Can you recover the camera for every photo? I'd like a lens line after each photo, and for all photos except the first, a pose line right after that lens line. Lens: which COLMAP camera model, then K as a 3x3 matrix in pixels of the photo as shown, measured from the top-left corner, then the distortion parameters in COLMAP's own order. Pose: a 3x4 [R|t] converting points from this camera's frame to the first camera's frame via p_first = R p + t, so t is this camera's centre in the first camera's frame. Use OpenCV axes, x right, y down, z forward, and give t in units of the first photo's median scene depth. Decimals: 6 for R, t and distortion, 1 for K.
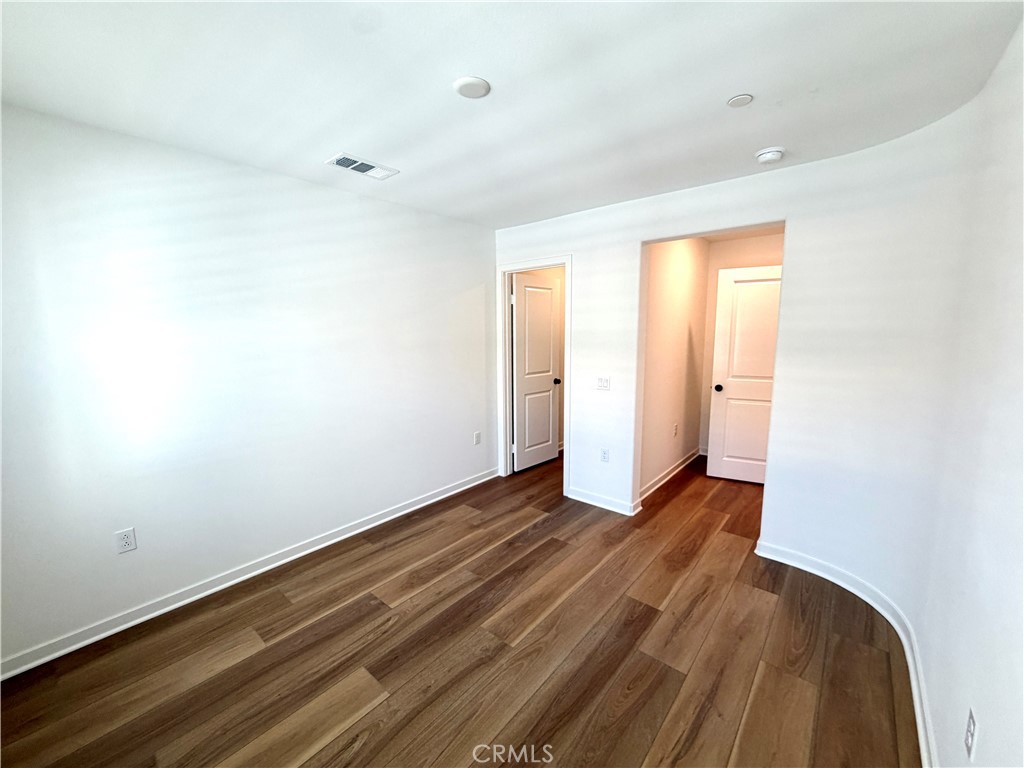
lens RADIAL K [[407.2, 0, 507.5], [0, 407.2, 386.2], [0, 0, 1]] dist [0.000633, -0.000162]
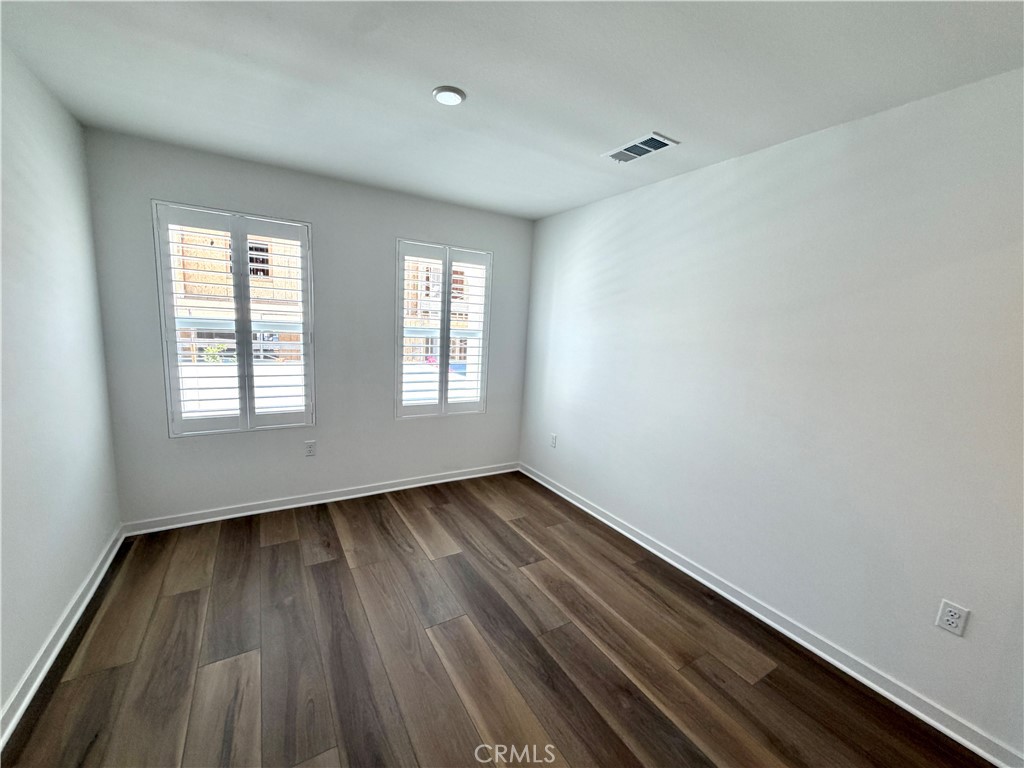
lens RADIAL K [[407.2, 0, 507.5], [0, 407.2, 386.2], [0, 0, 1]] dist [0.000633, -0.000162]
pose [[-0.311835, 0.139144, -0.939892, 0.641576], [-0.182185, 0.962107, 0.202877, -0.145294], [0.932506, 0.234498, -0.274669, 1.039080]]
